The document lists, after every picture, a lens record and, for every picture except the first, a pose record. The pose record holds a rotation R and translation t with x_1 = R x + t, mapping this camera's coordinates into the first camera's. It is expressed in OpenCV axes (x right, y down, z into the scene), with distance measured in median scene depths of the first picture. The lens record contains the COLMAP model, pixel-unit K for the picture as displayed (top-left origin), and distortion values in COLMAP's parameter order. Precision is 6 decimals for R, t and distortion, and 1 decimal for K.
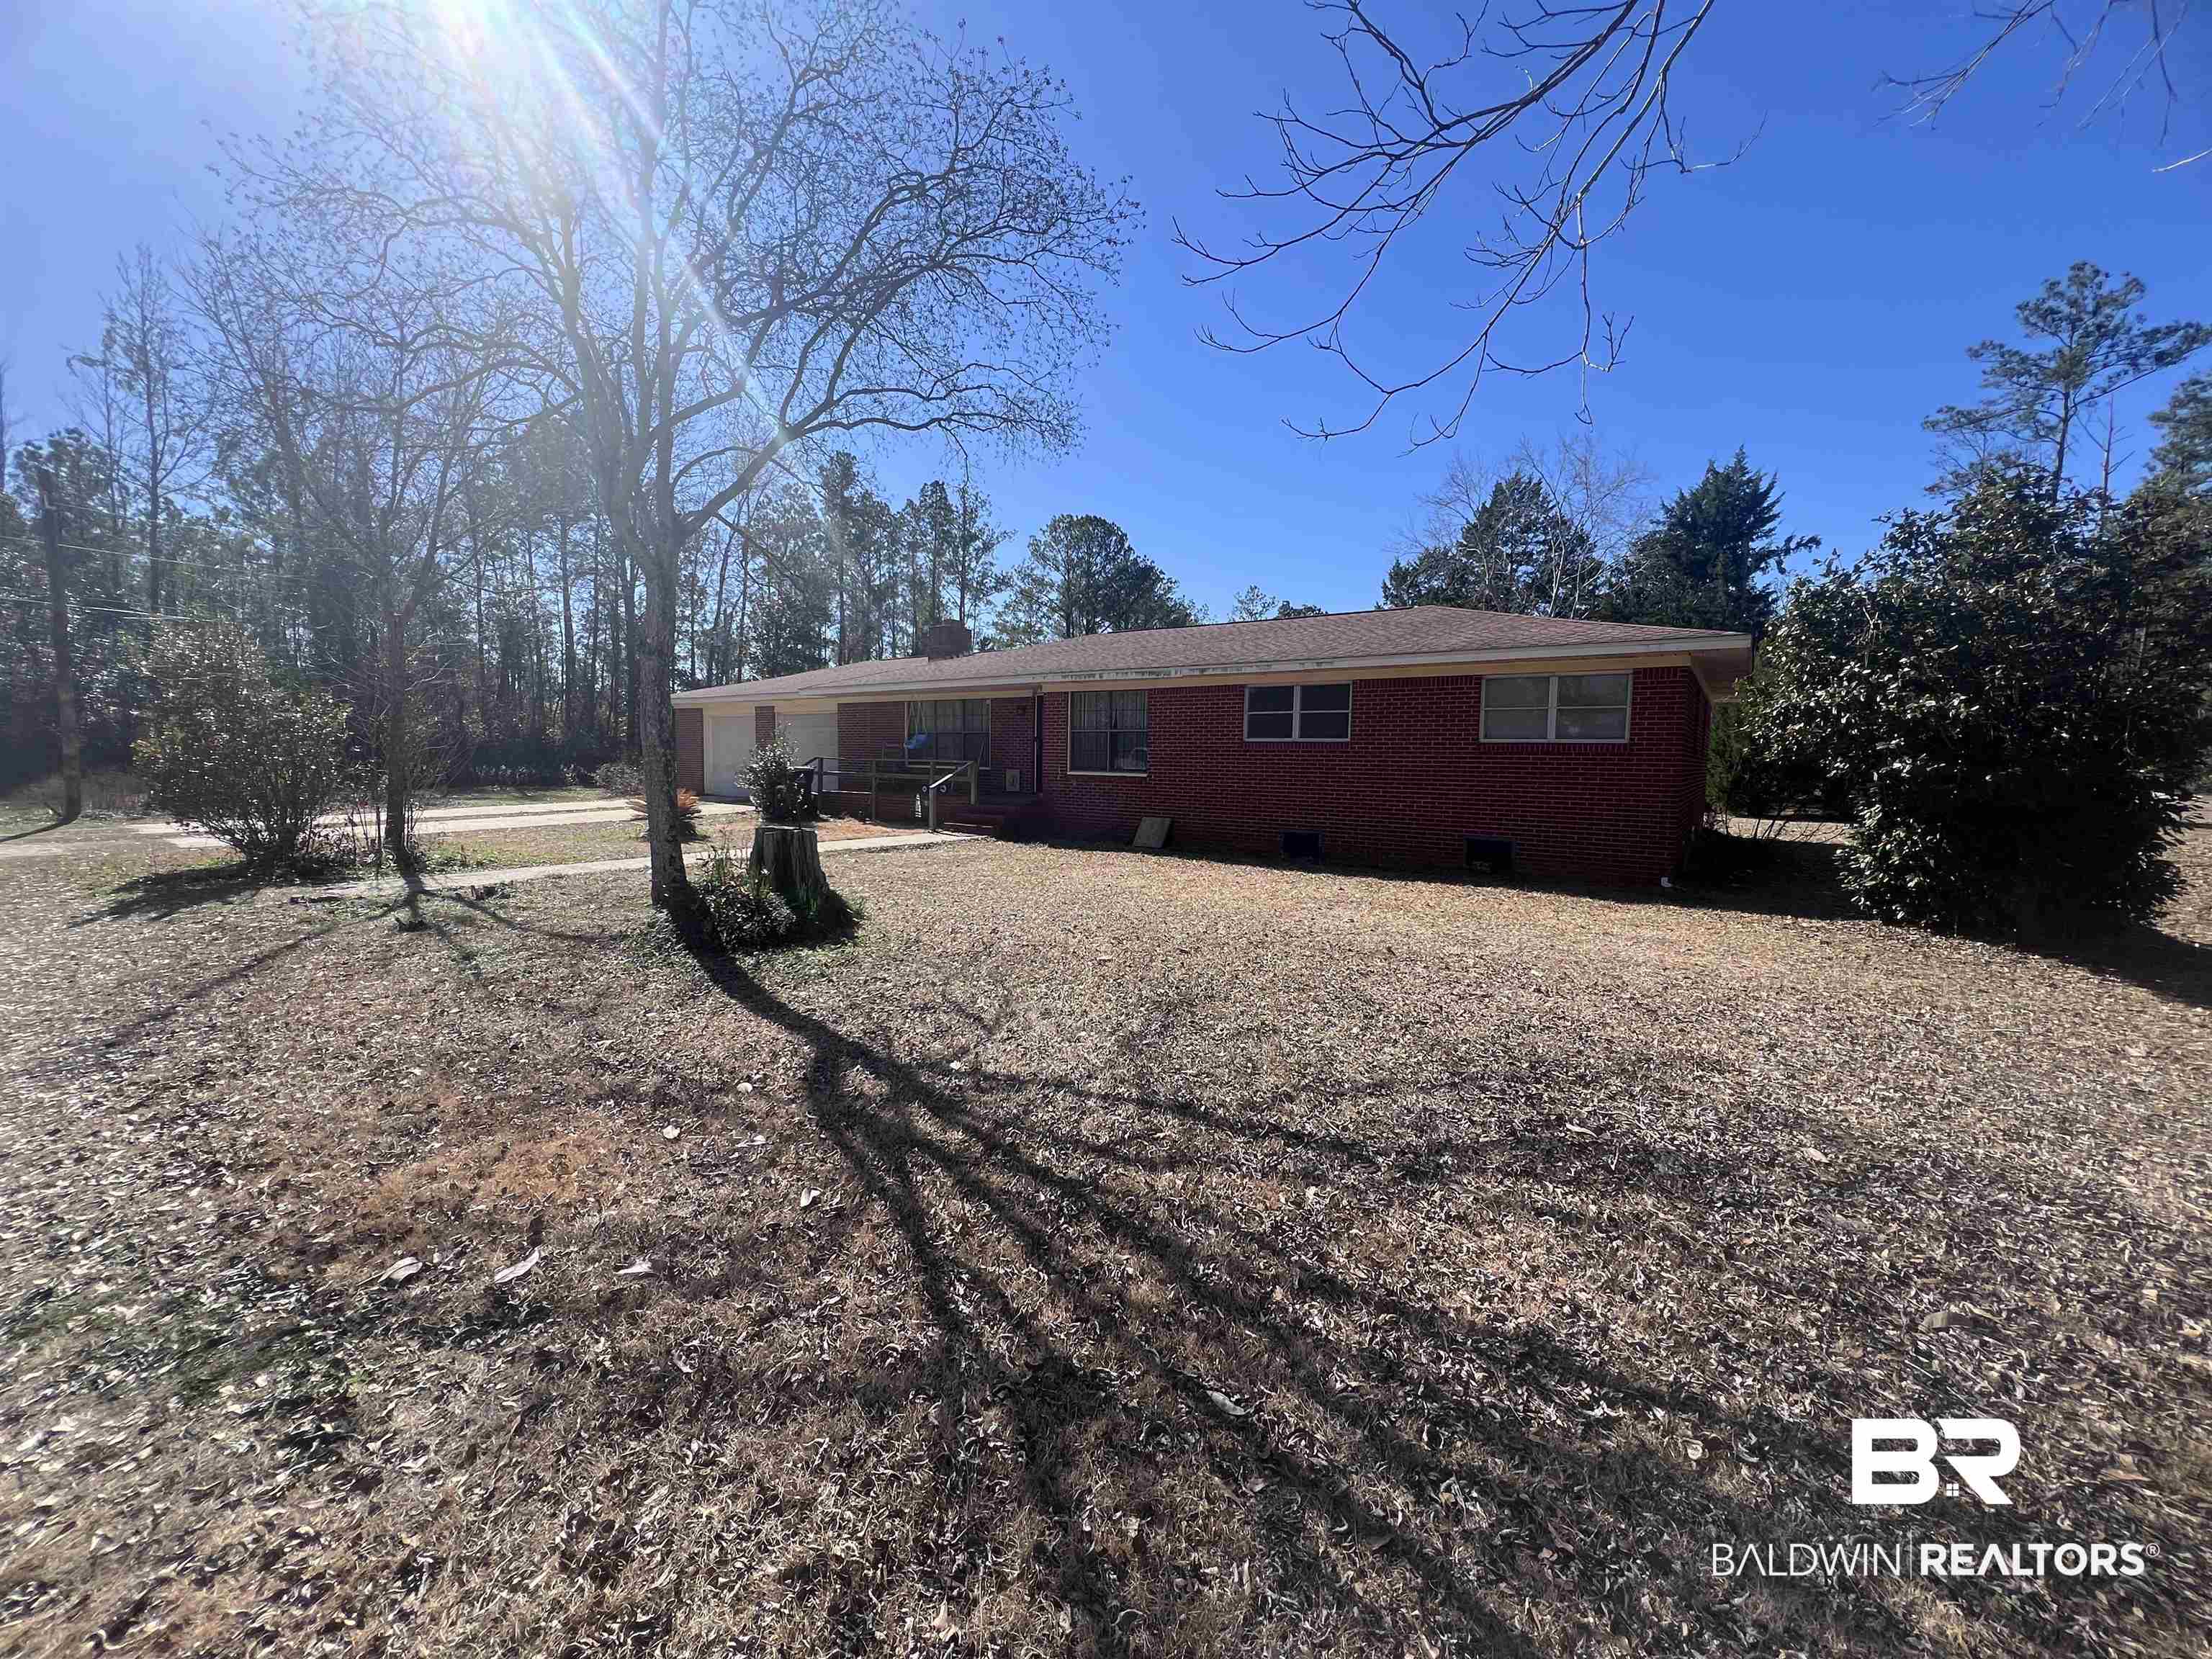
lens RADIAL K [[884.6, 0, 1099.4], [0, 884.6, 807.9], [0, 0, 1]] dist [-0.004124, 0.001363]
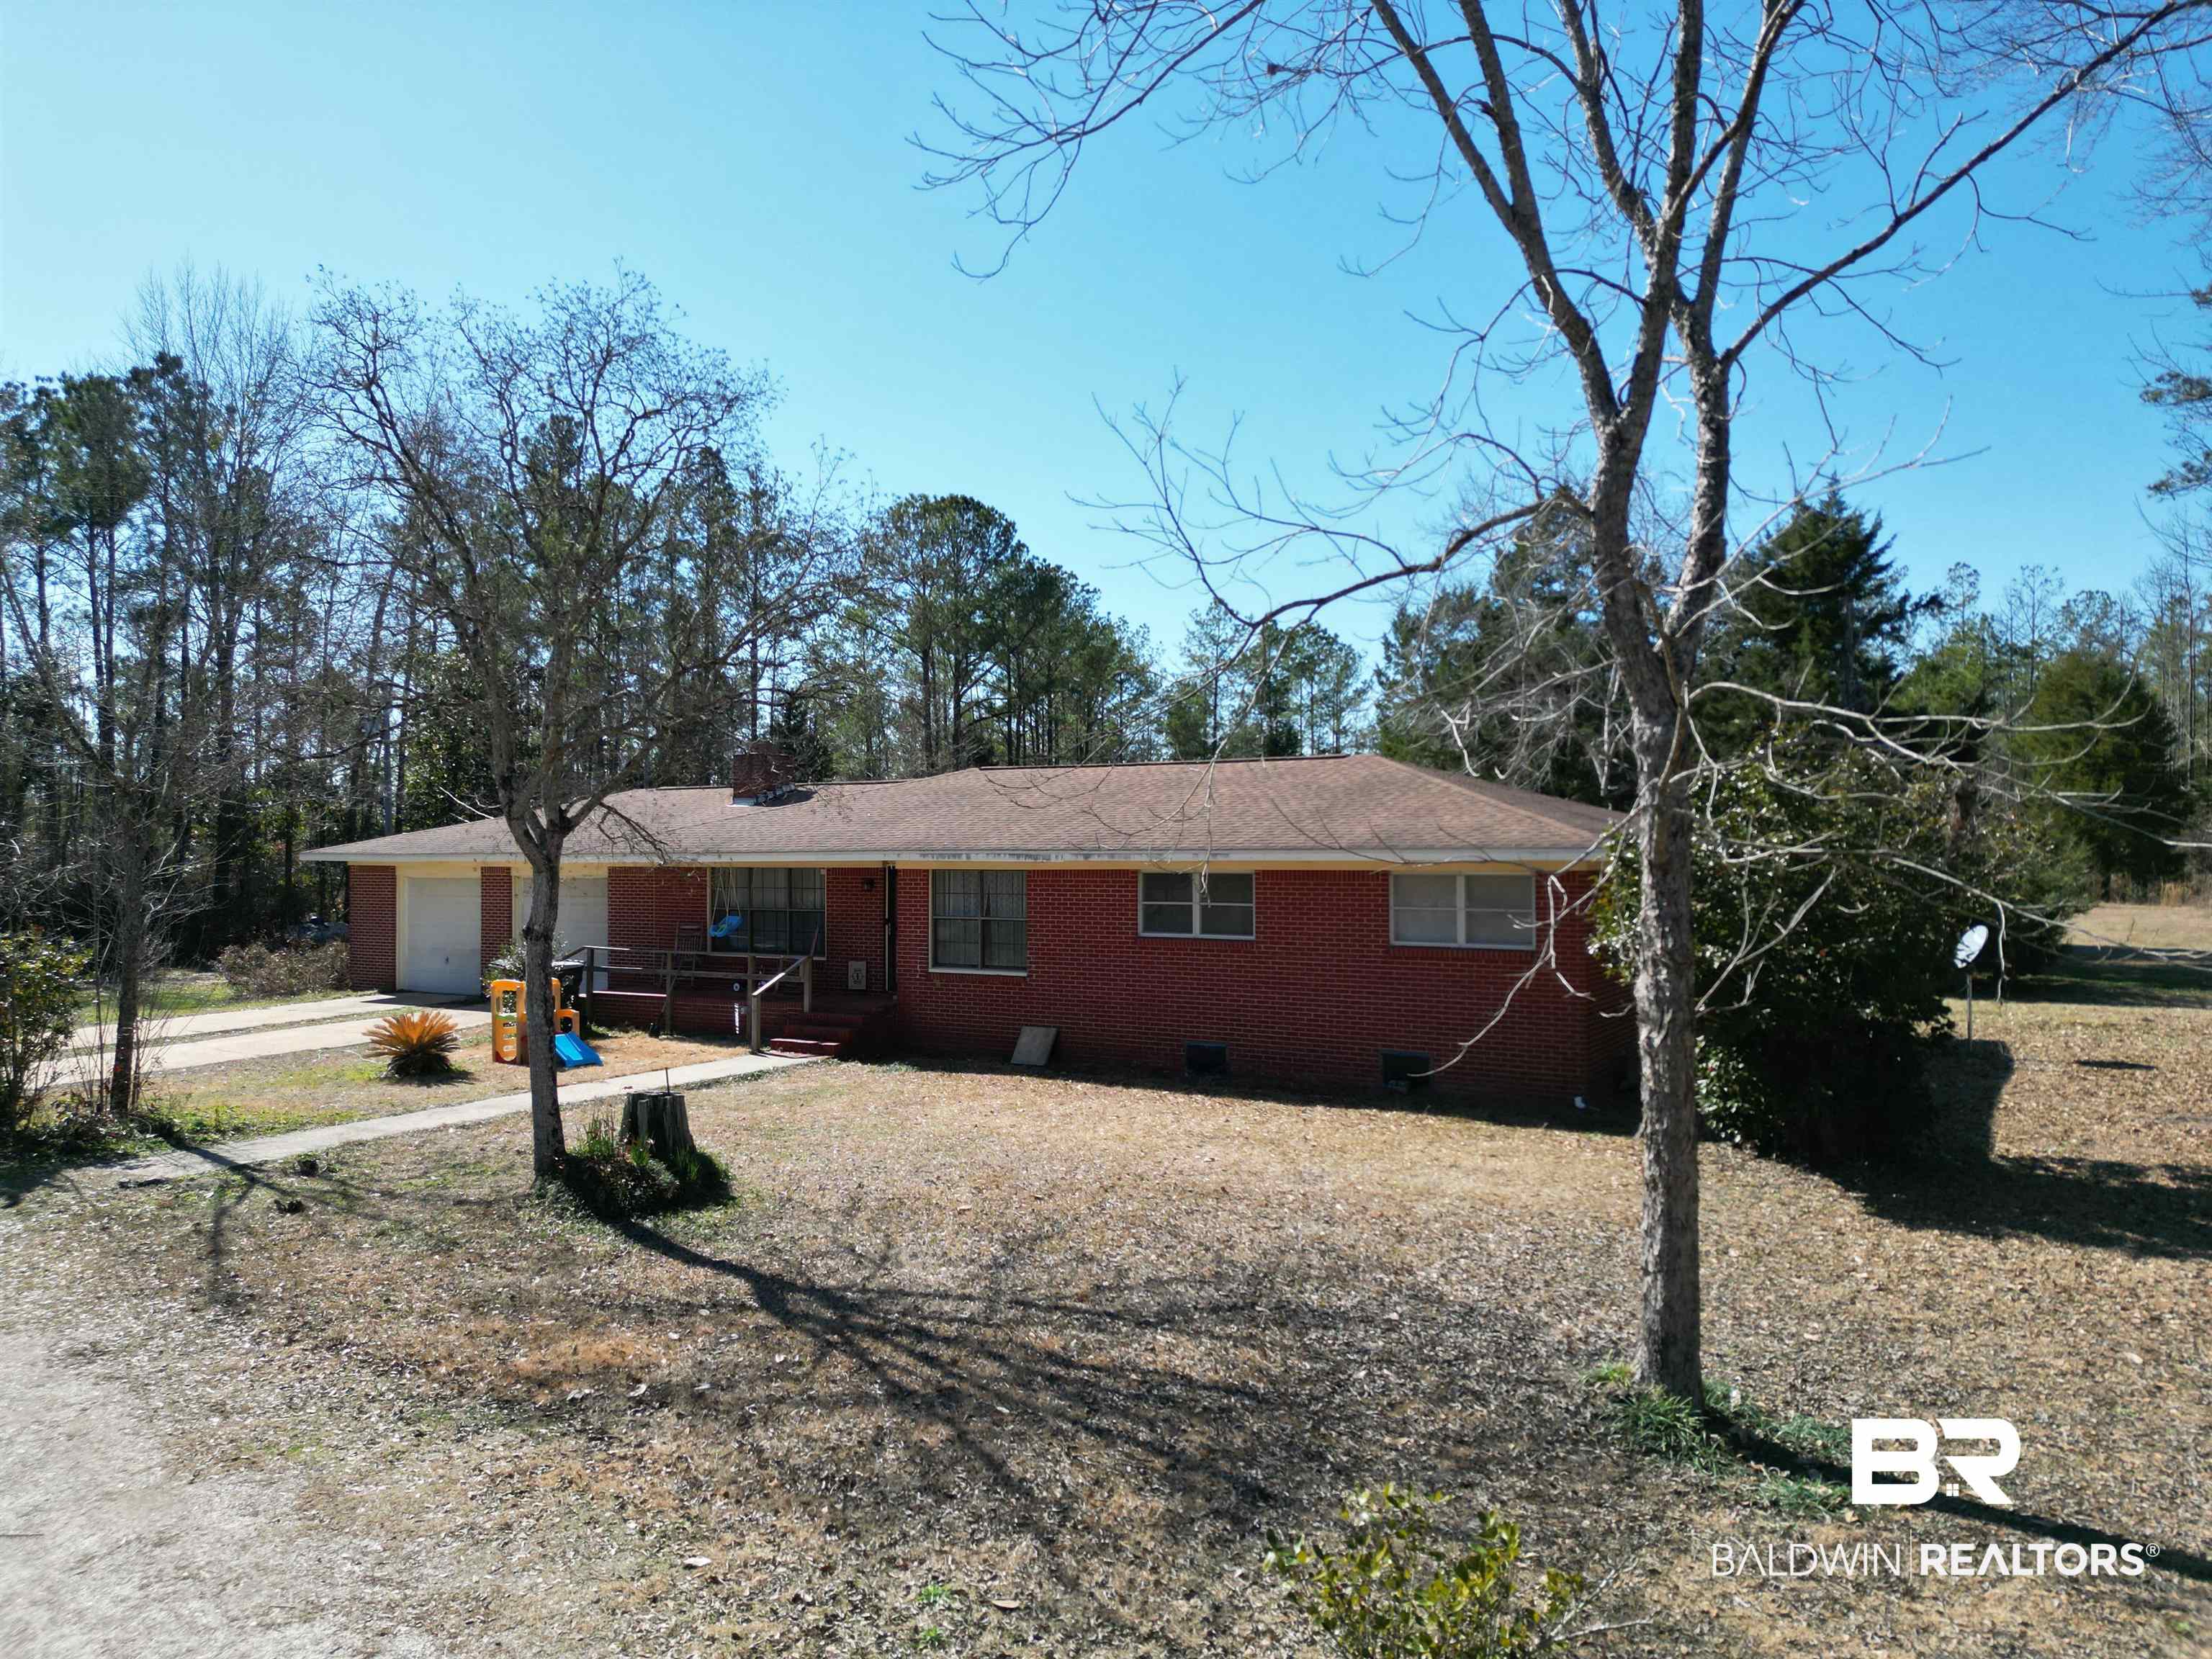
lens RADIAL K [[1535.9, 0, 1099.1], [0, 1535.9, 835.5], [0, 0, 1]] dist [0.071283, -0.065737]
pose [[0.996949, -0.021094, 0.075149, 0.016923], [0.025969, 0.997581, -0.064487, -0.073923], [-0.073606, 0.066242, 0.995085, -0.431609]]
